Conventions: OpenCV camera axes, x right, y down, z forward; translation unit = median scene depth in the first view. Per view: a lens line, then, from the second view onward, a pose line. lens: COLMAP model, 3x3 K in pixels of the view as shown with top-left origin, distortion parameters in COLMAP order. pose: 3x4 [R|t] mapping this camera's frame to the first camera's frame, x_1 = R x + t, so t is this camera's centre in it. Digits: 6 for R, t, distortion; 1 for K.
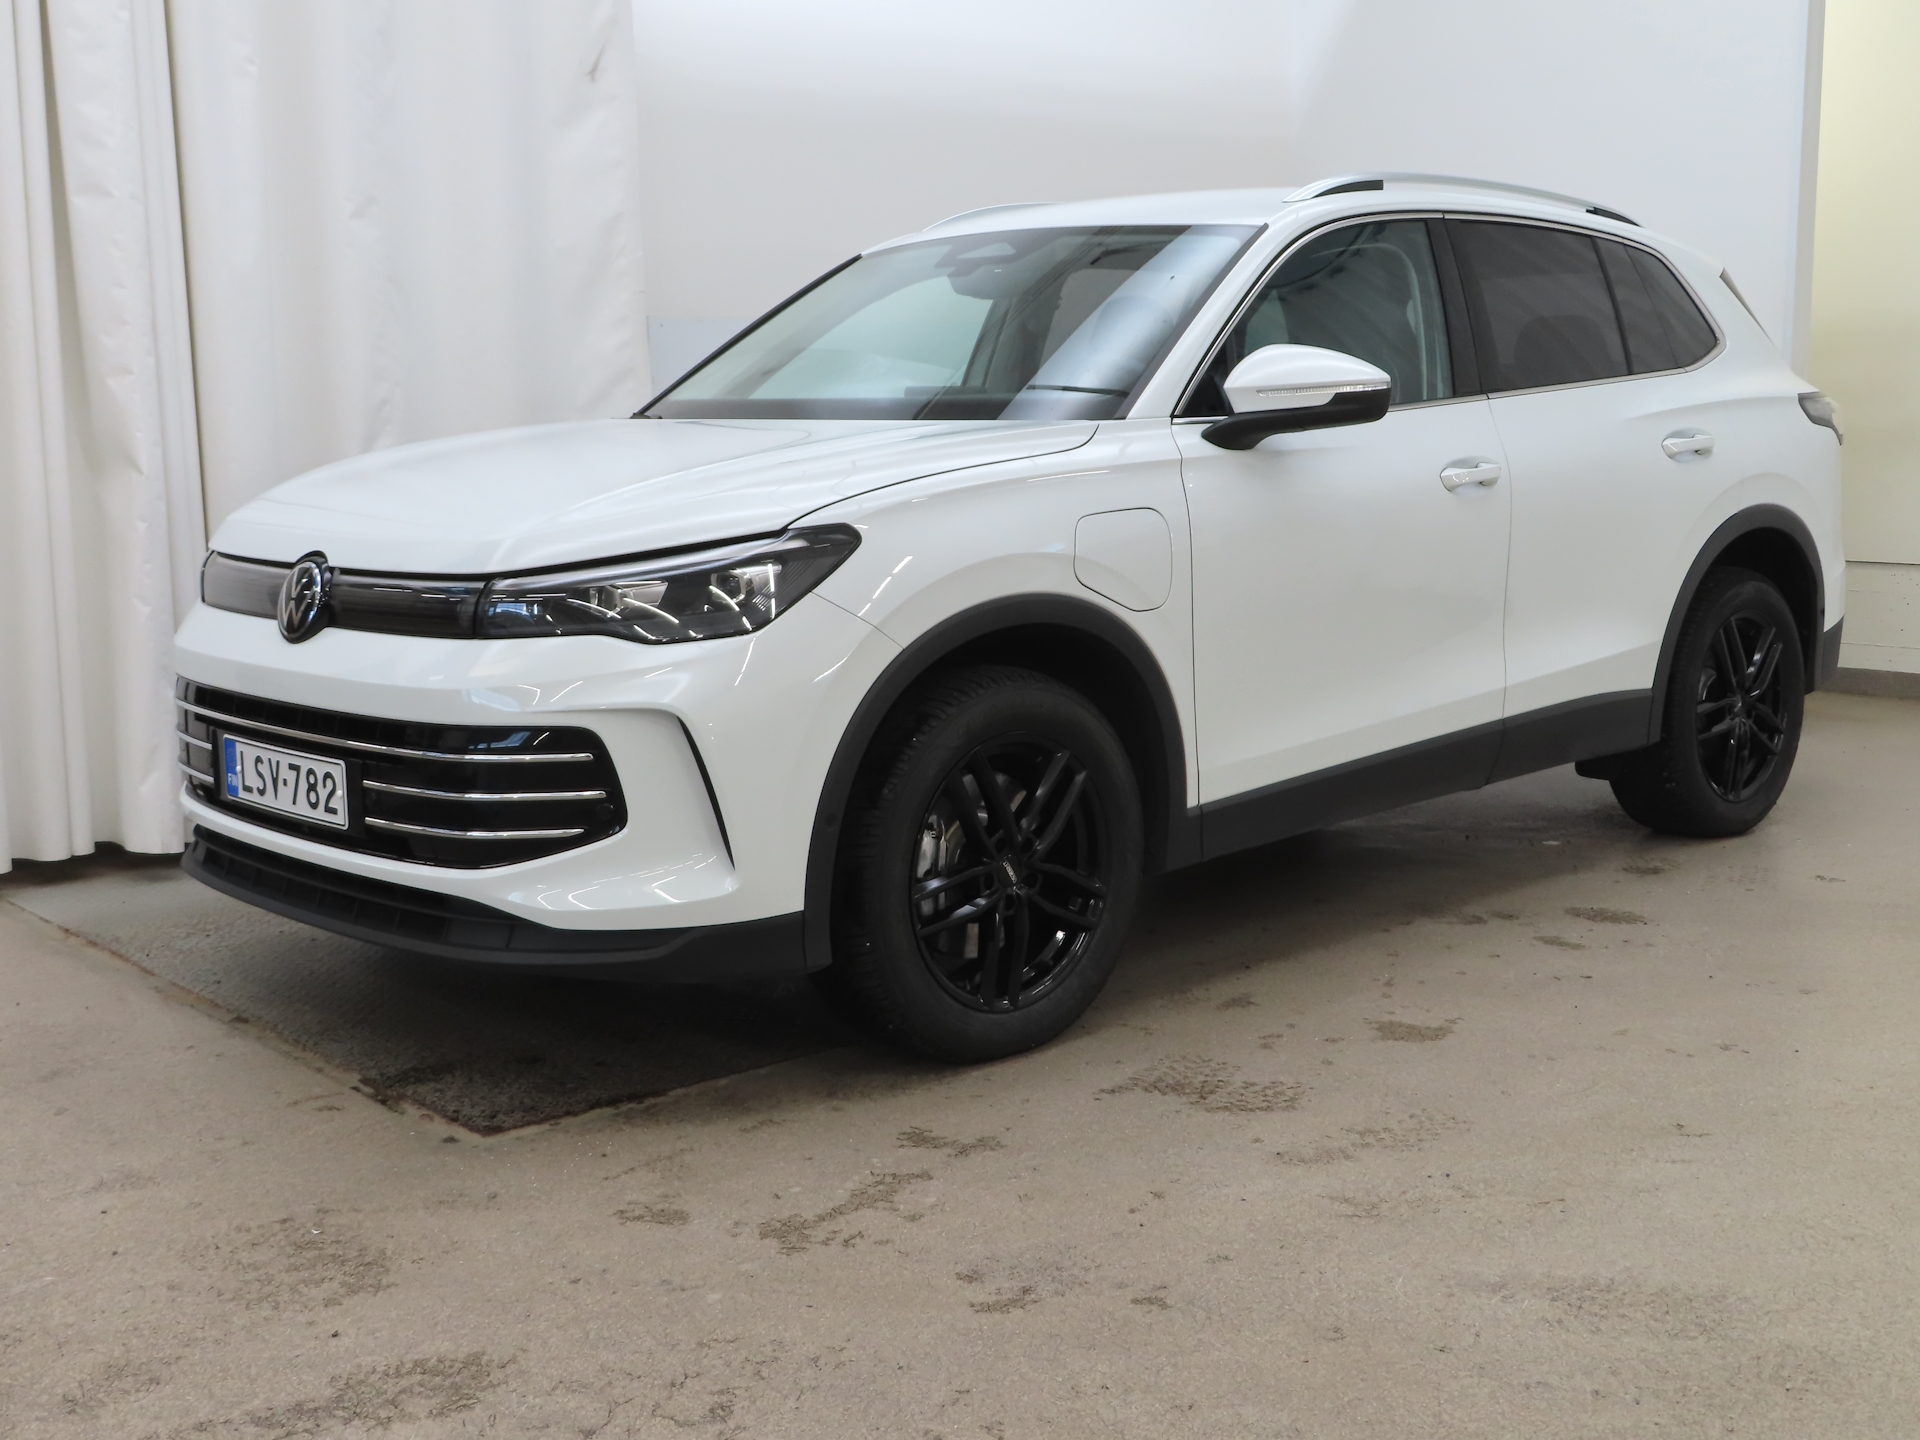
lens RADIAL K [[2210.7, 0, 960.0], [0, 2210.7, 720.0], [0, 0, 1]] dist [0.011024, 0.015305]
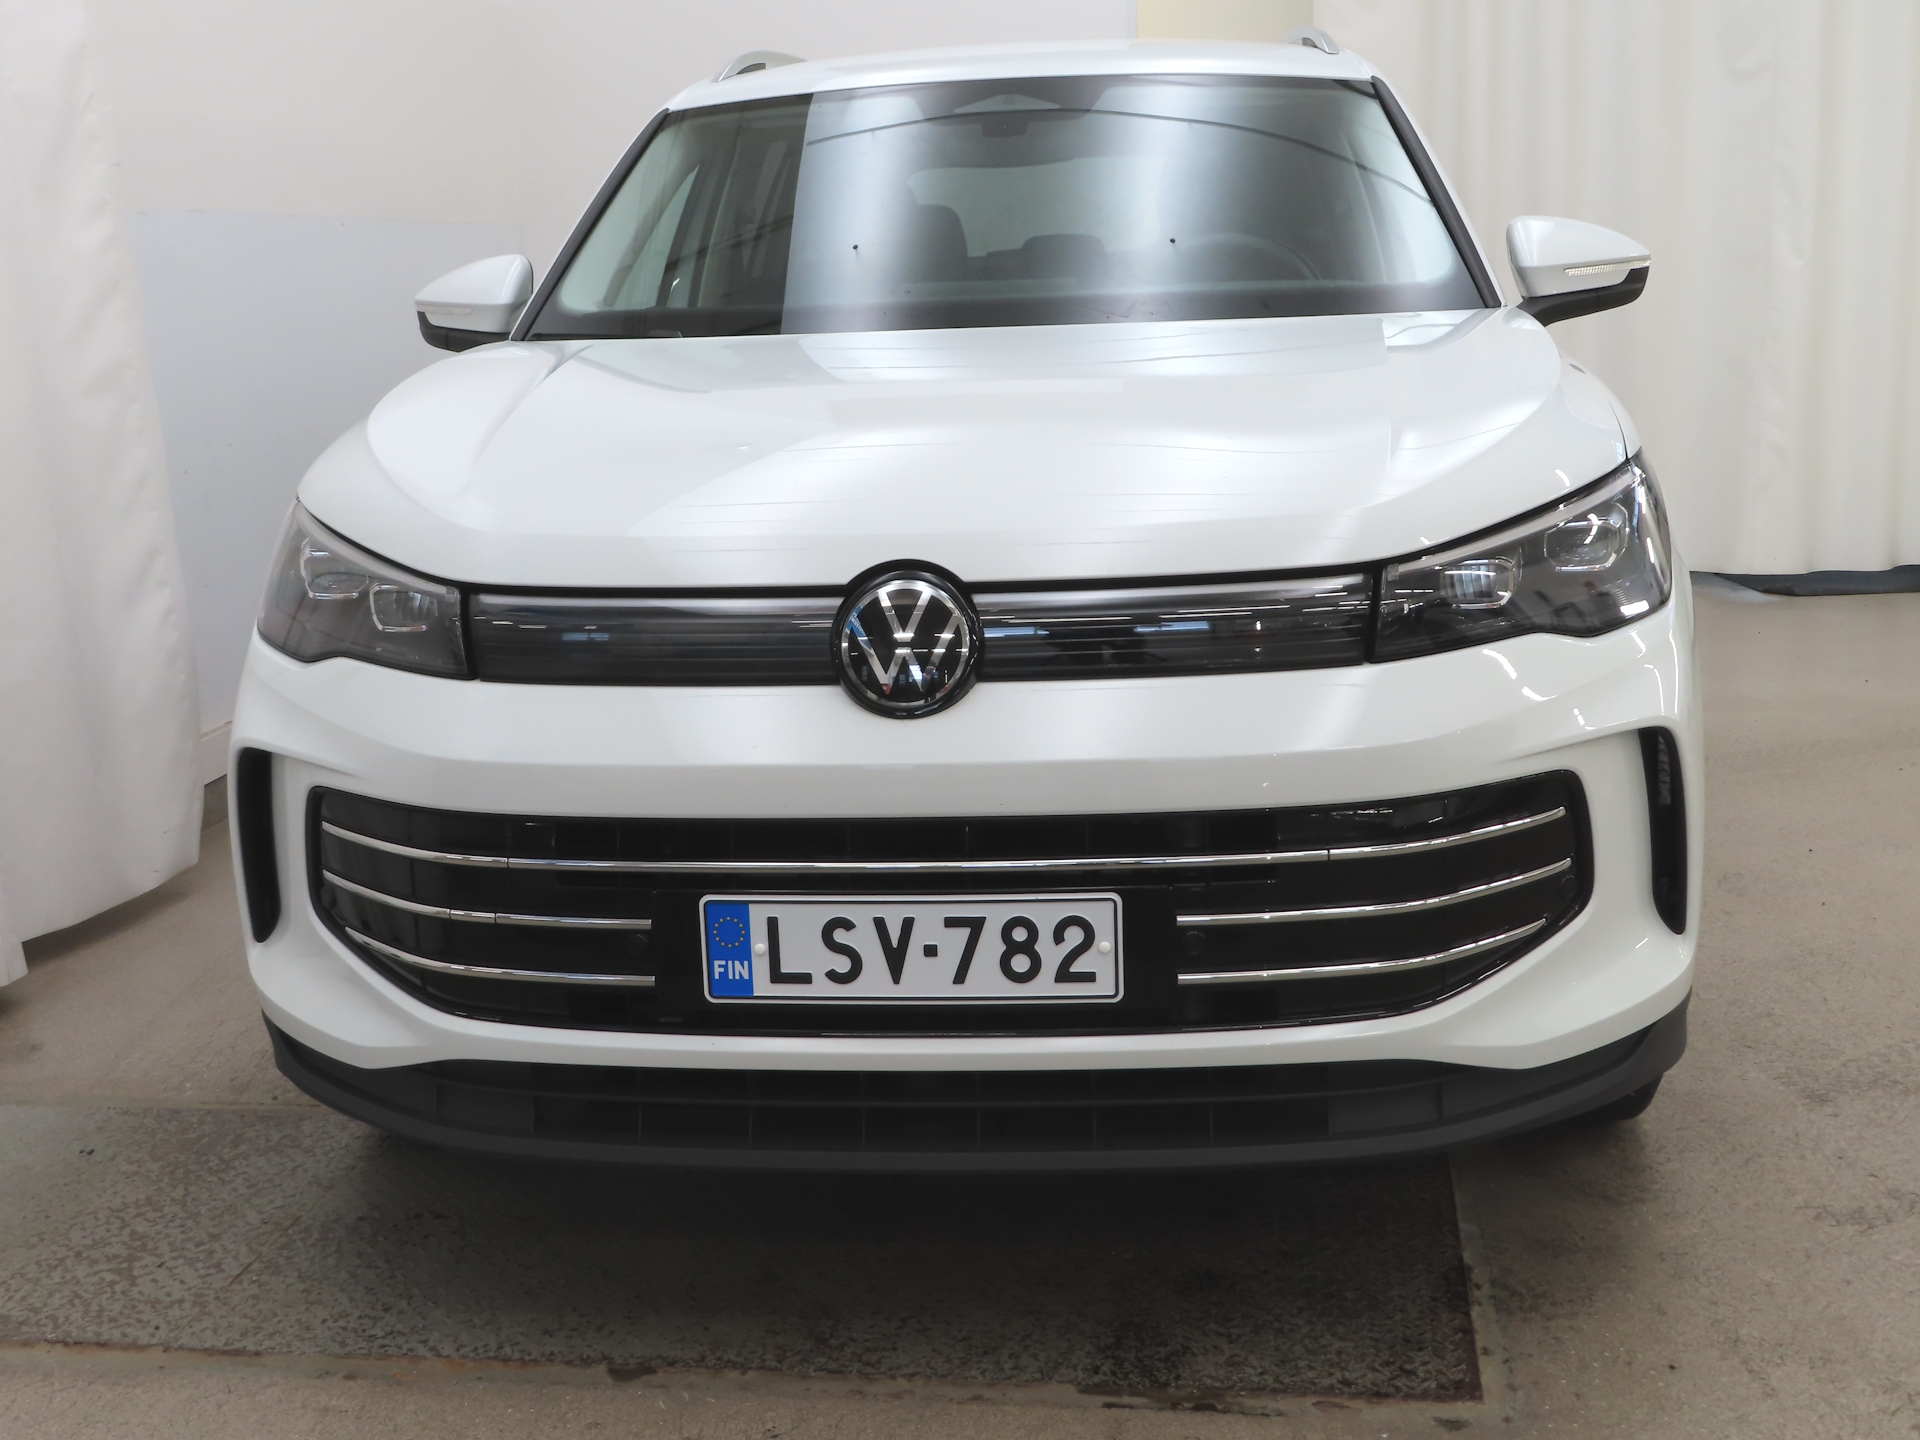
lens RADIAL K [[2210.7, 0, 960.0], [0, 2210.7, 720.0], [0, 0, 1]] dist [0.011024, 0.015305]
pose [[0.768651, -0.145986, 0.622787, -0.672839], [0.123902, 0.989149, 0.078943, -0.080914], [-0.627554, 0.016485, 0.778399, 0.538708]]
